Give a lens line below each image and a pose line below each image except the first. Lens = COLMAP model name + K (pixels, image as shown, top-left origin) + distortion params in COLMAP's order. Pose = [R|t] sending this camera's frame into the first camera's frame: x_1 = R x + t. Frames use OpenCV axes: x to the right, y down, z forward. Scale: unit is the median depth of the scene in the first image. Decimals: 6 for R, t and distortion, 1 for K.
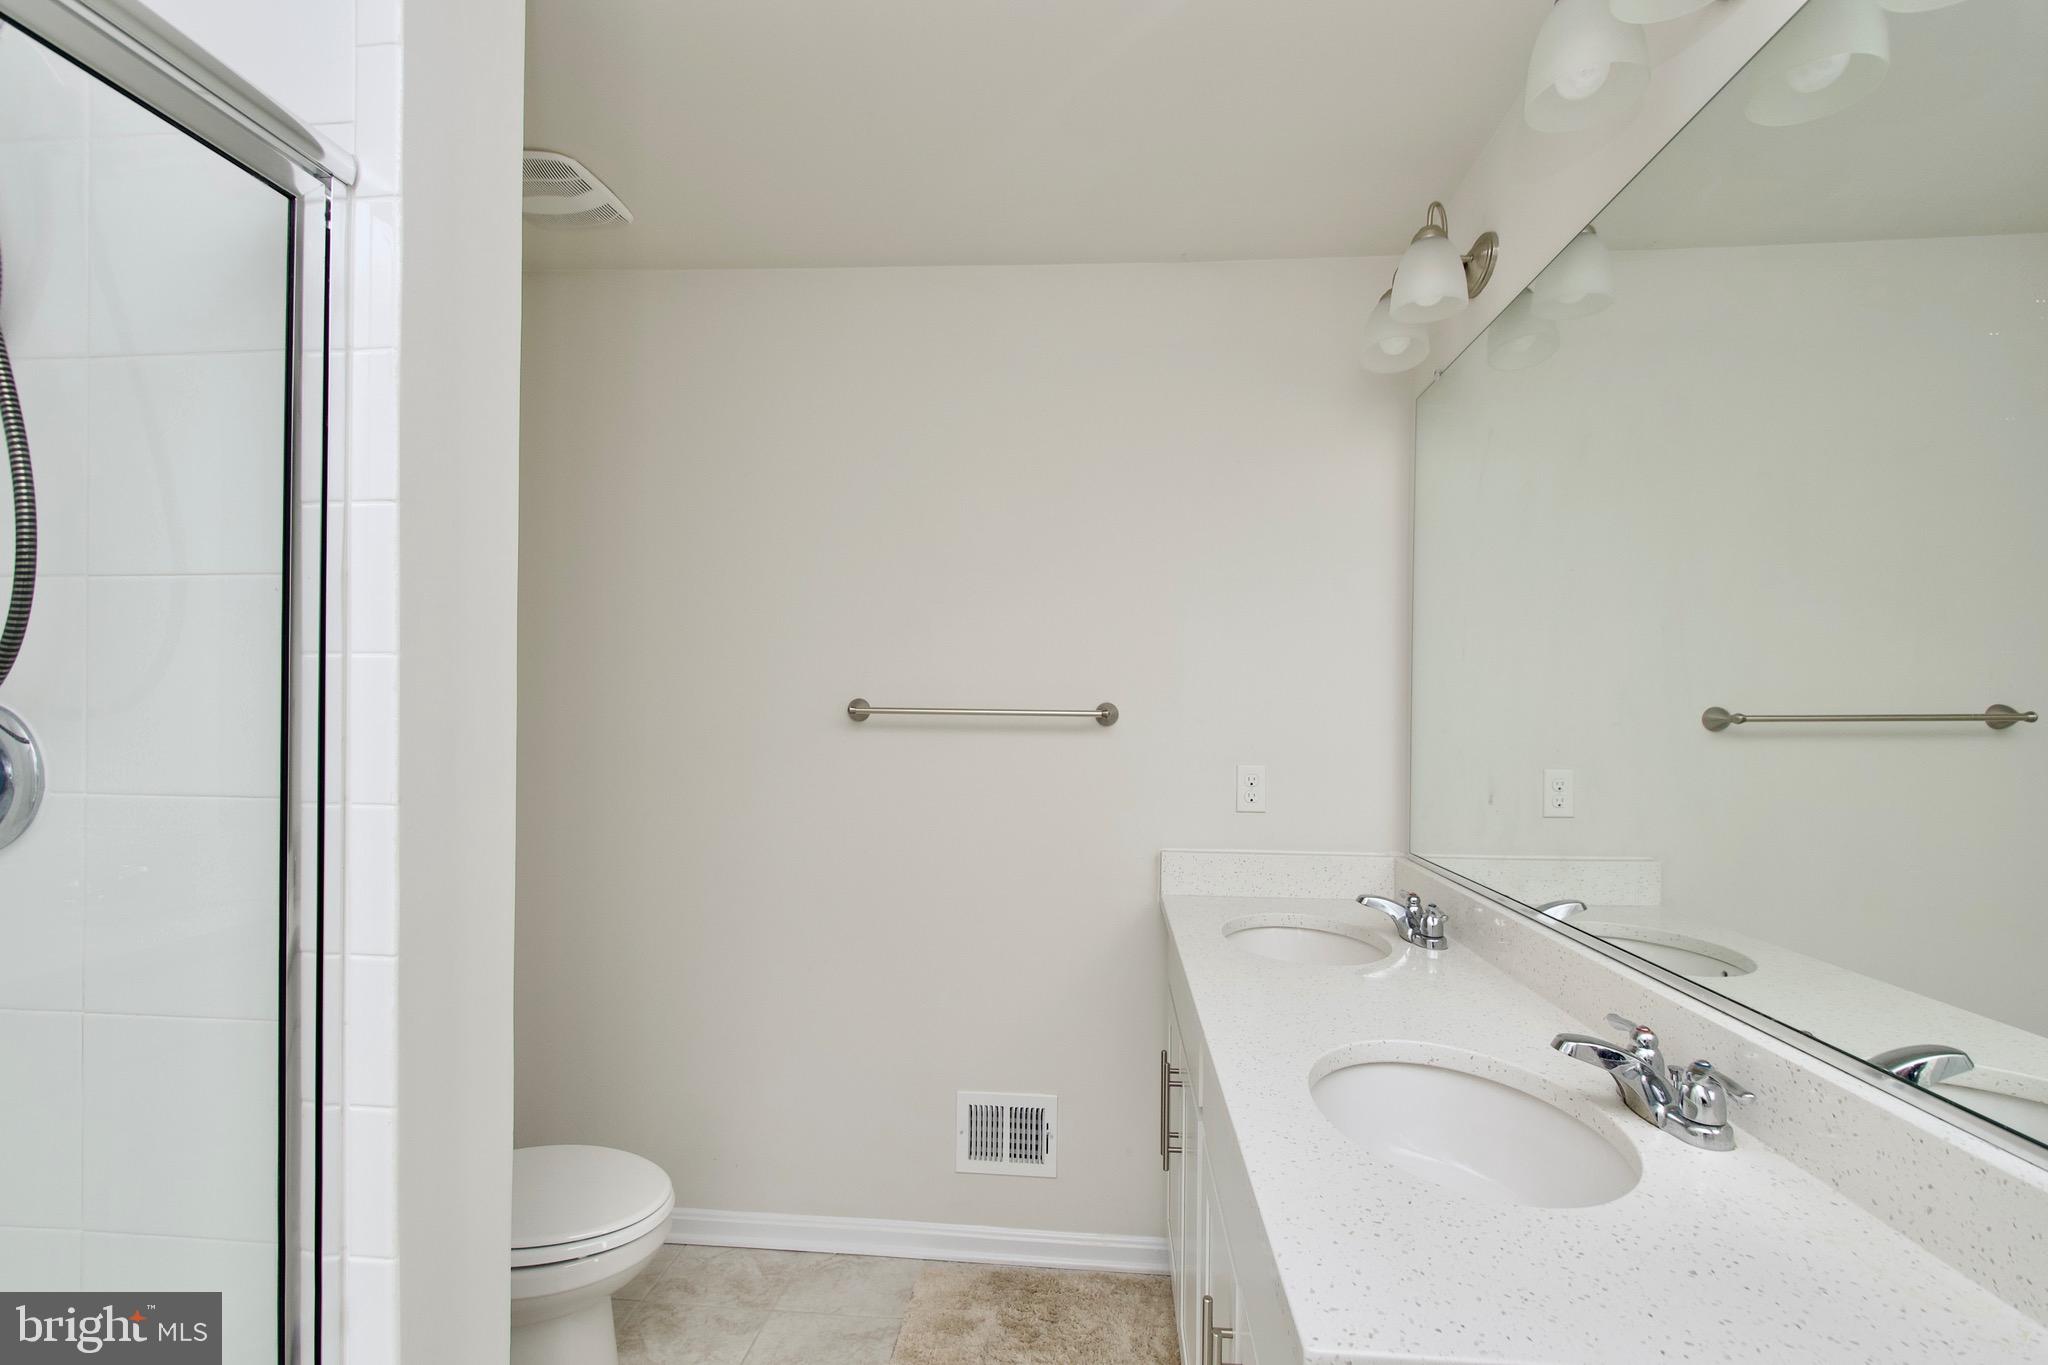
lens RADIAL K [[911.4, 0, 1029.3], [0, 911.4, 714.0], [0, 0, 1]] dist [0.011602, -0.012167]
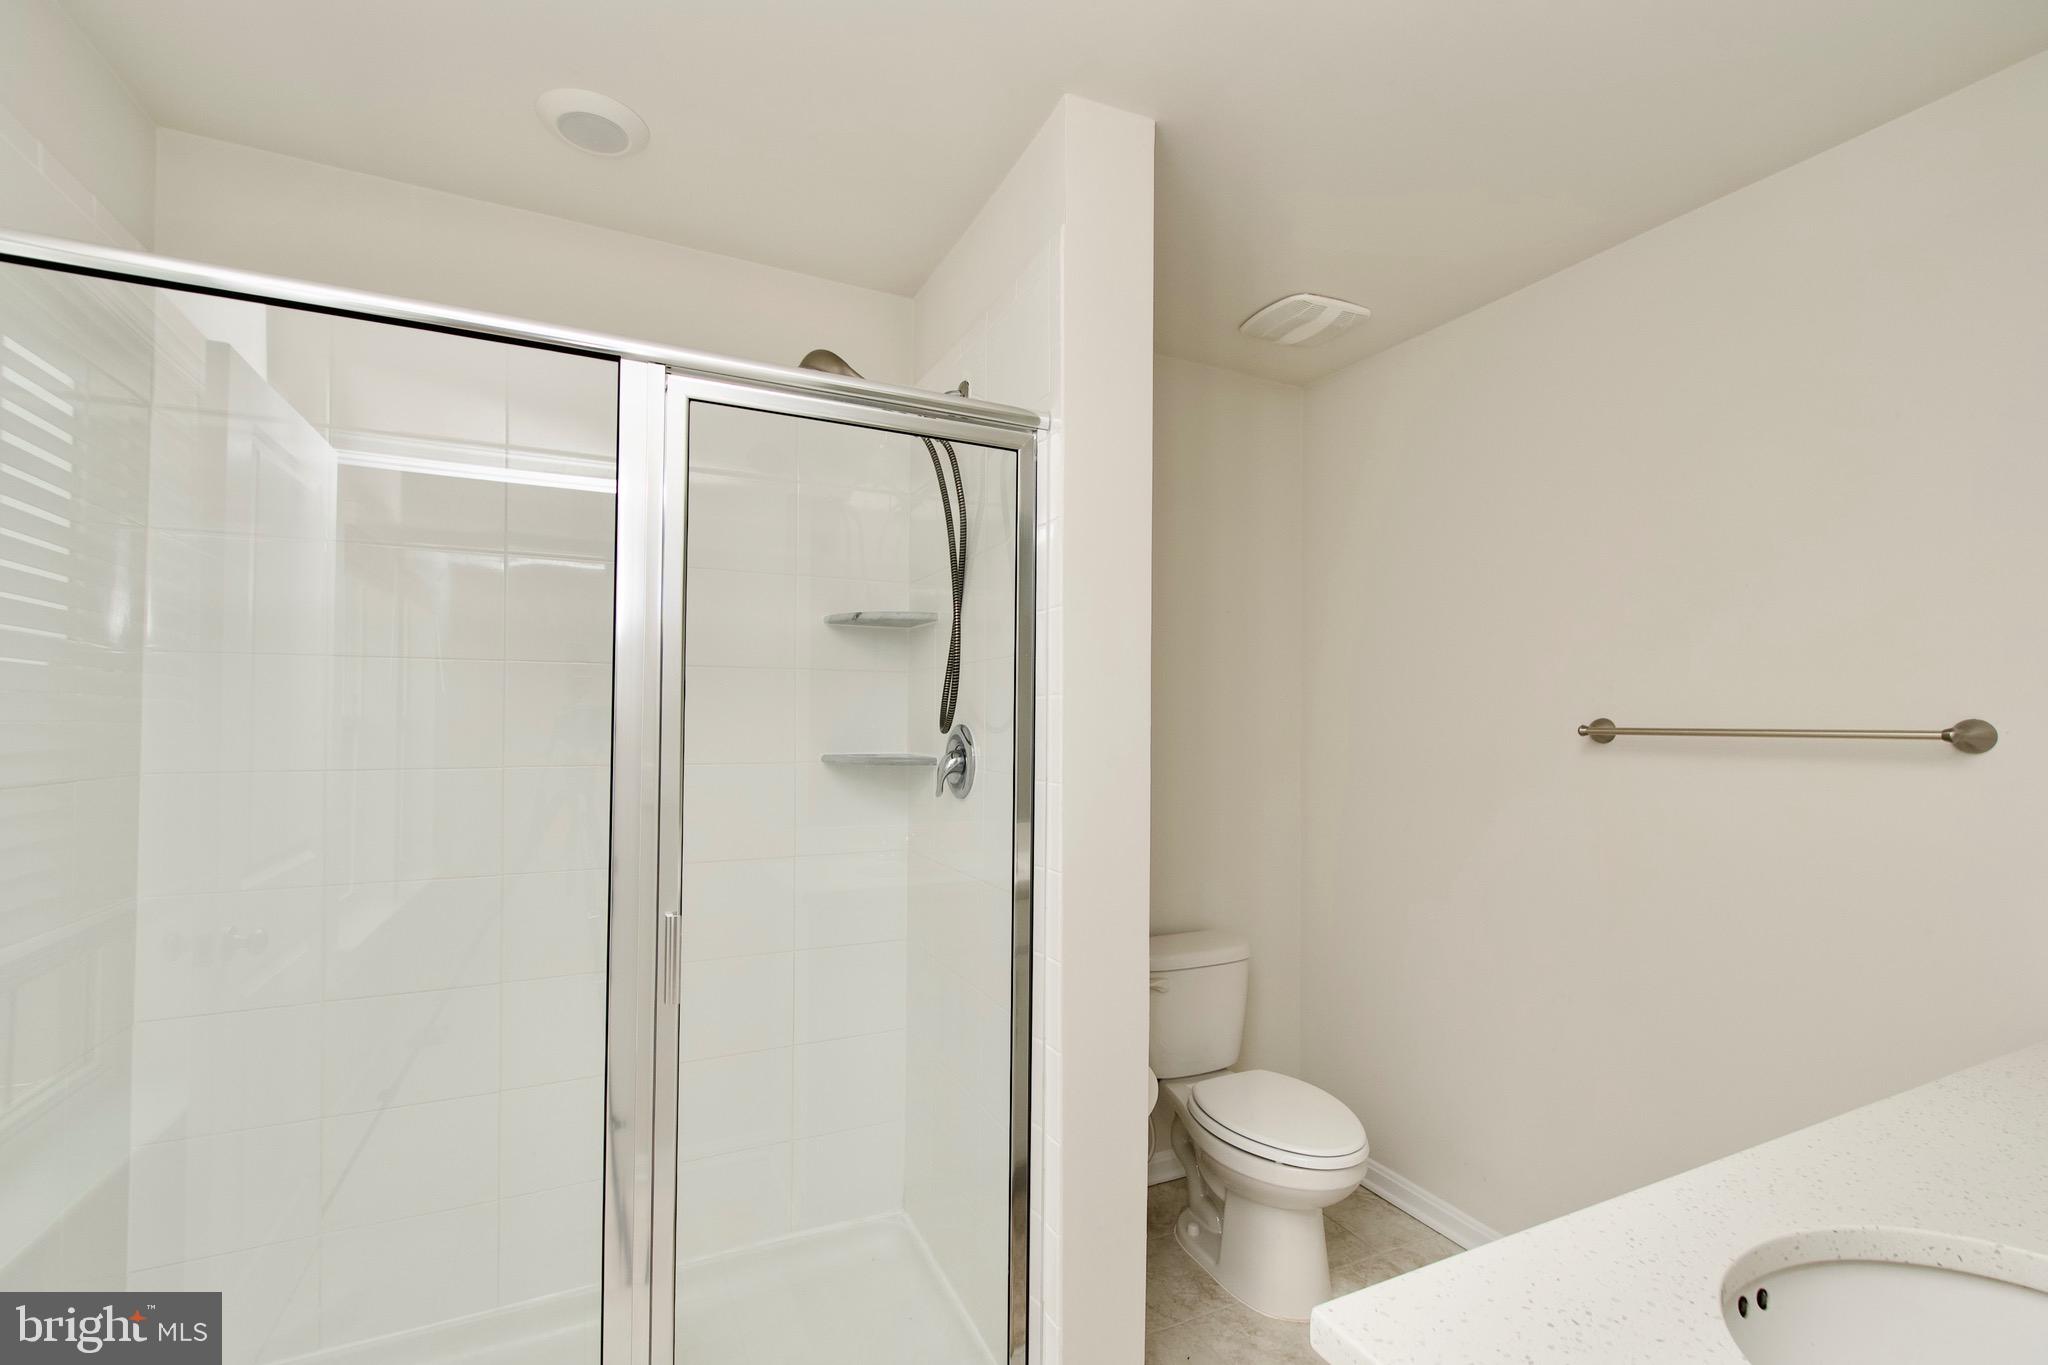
lens RADIAL K [[911.4, 0, 1029.3], [0, 911.4, 714.0], [0, 0, 1]] dist [0.011602, -0.012167]
pose [[0.524319, -0.016175, -0.851368, 0.363870], [-0.004439, 0.999754, -0.021728, 0.002542], [0.851510, 0.015172, 0.524118, 0.015210]]
